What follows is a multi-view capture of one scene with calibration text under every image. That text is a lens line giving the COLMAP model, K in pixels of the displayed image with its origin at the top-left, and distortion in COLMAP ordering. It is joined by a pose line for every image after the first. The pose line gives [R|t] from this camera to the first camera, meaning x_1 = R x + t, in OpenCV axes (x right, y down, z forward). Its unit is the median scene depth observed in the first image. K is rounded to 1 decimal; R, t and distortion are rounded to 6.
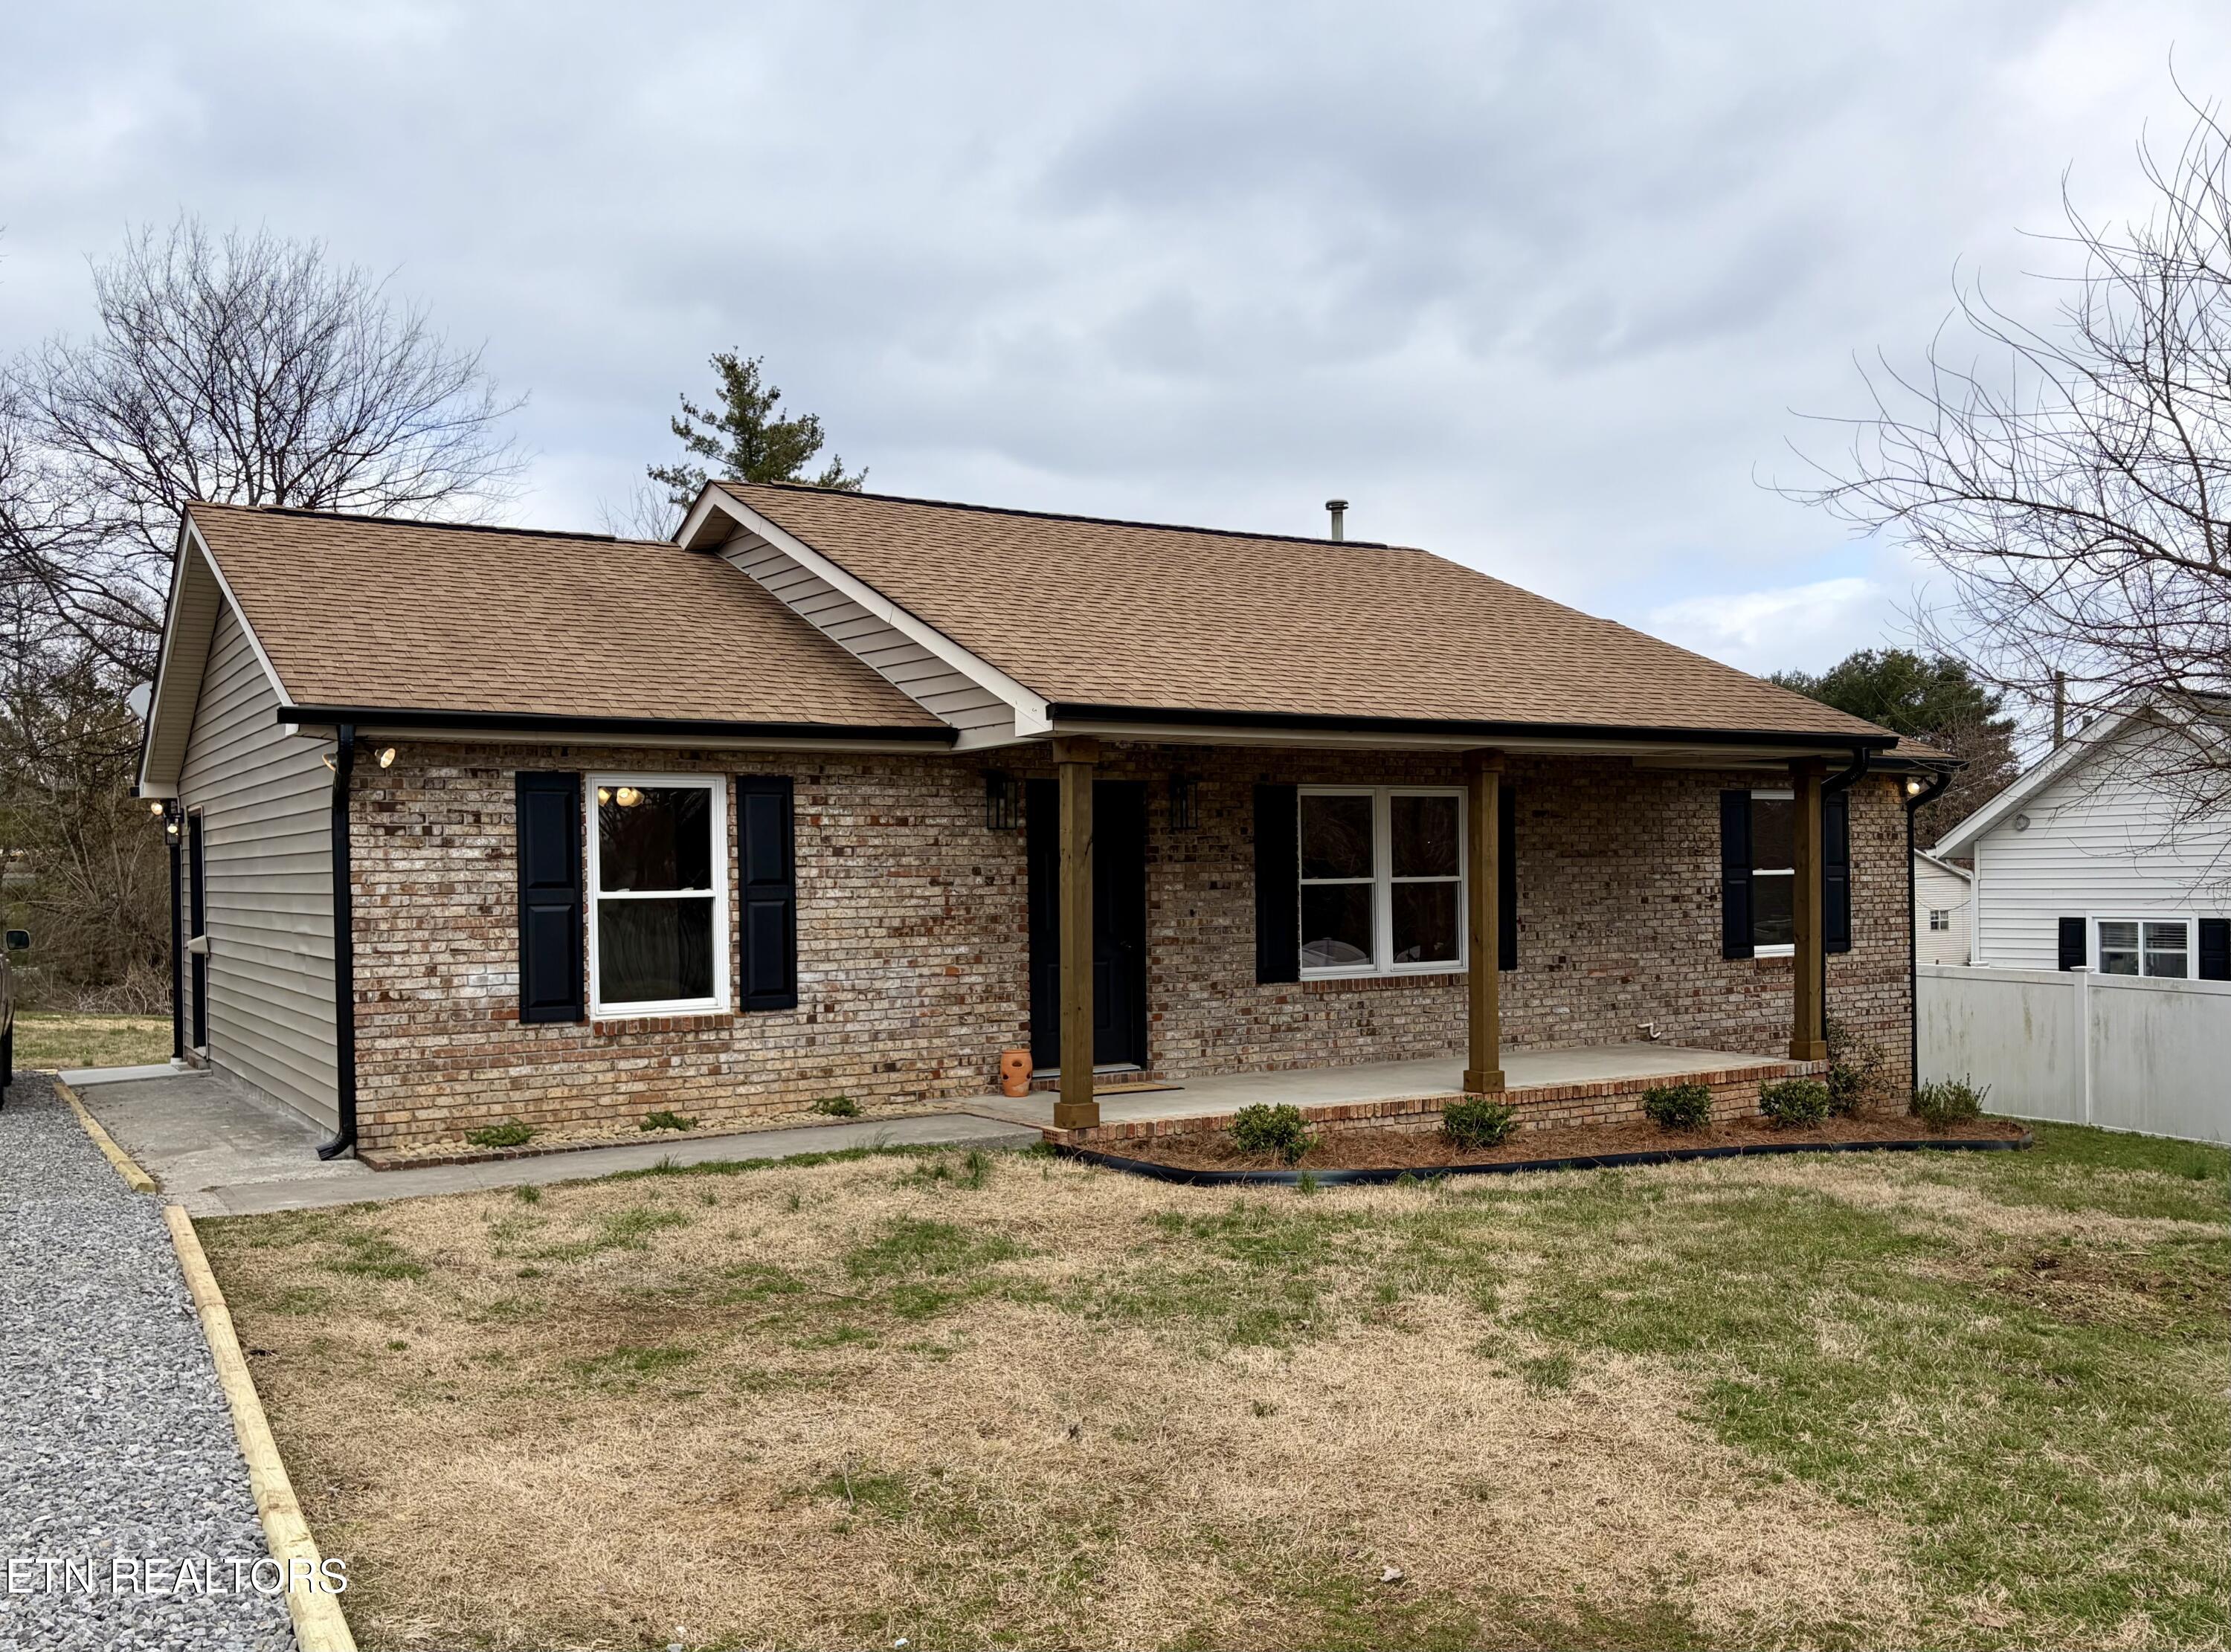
lens RADIAL K [[1729.7, 0, 1123.6], [0, 1729.7, 841.5], [0, 0, 1]] dist [0.068589, -0.060535]
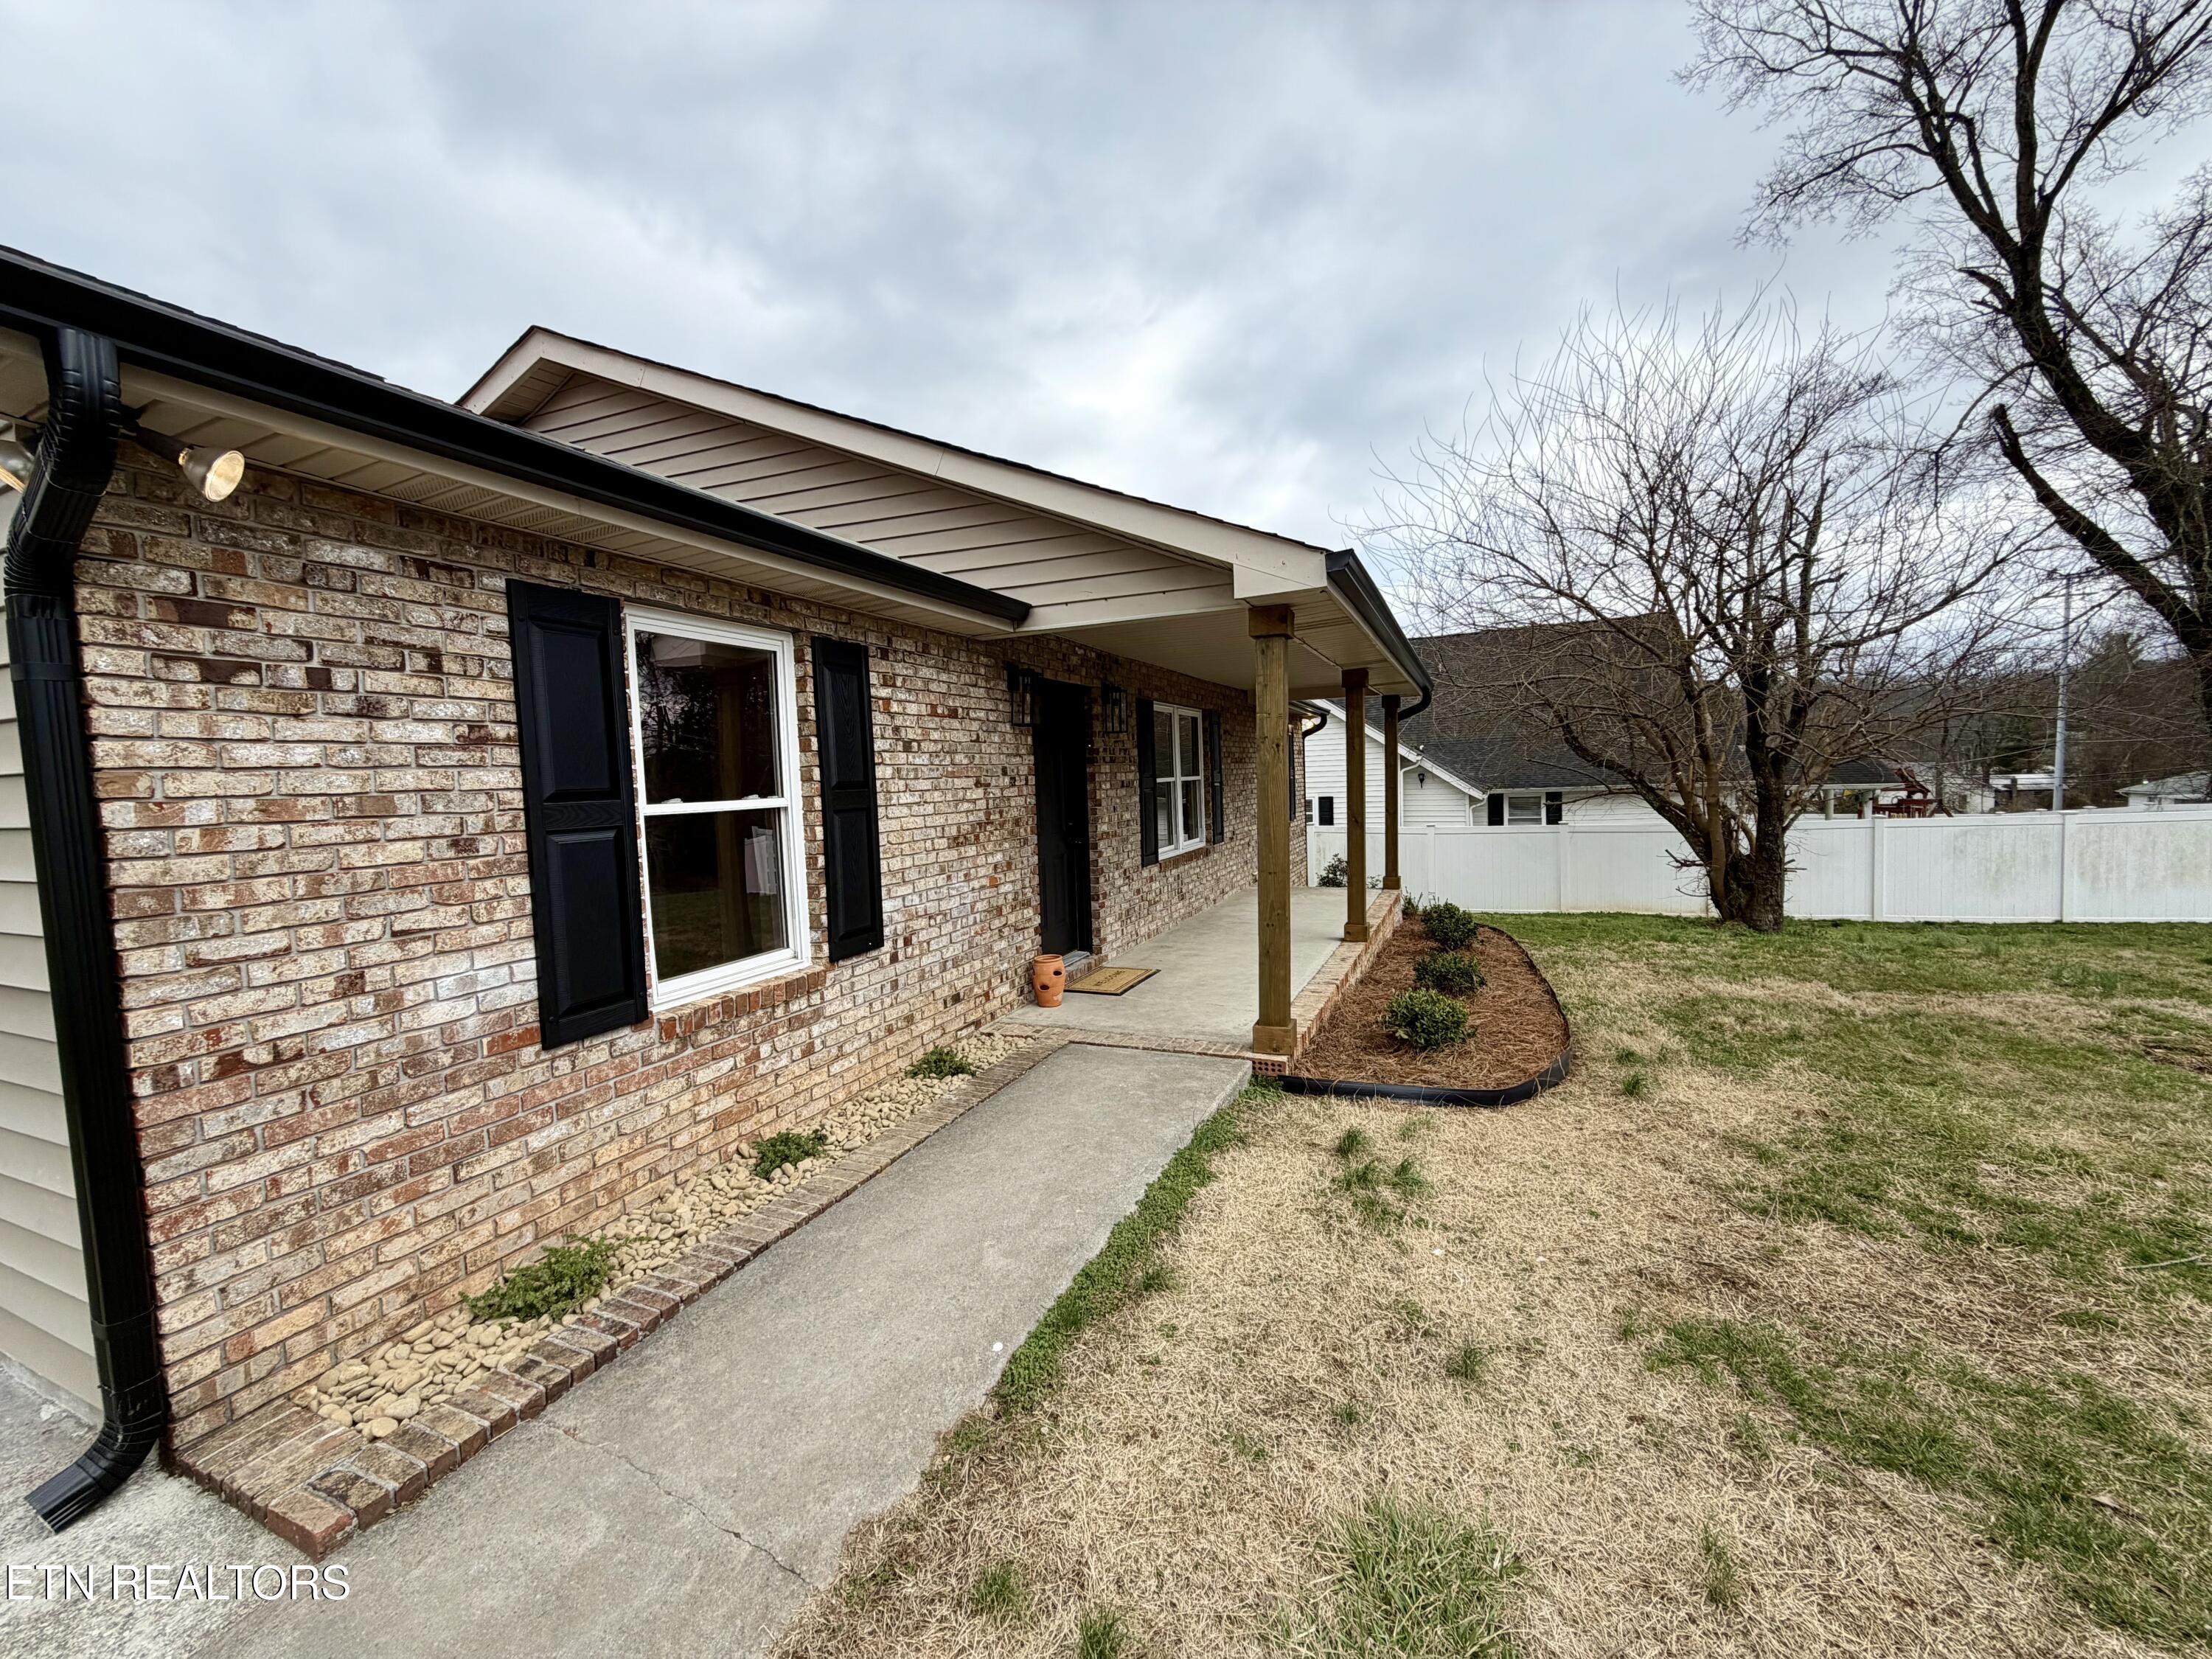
lens RADIAL K [[881.9, 0, 1110.0], [0, 881.9, 820.1], [0, 0, 1]] dist [0.012086, 0.002458]
pose [[0.857004, -0.039449, 0.513797, -0.330517], [0.008461, 0.998008, 0.062515, 0.016840], [-0.515240, -0.049229, 0.855631, 0.669153]]
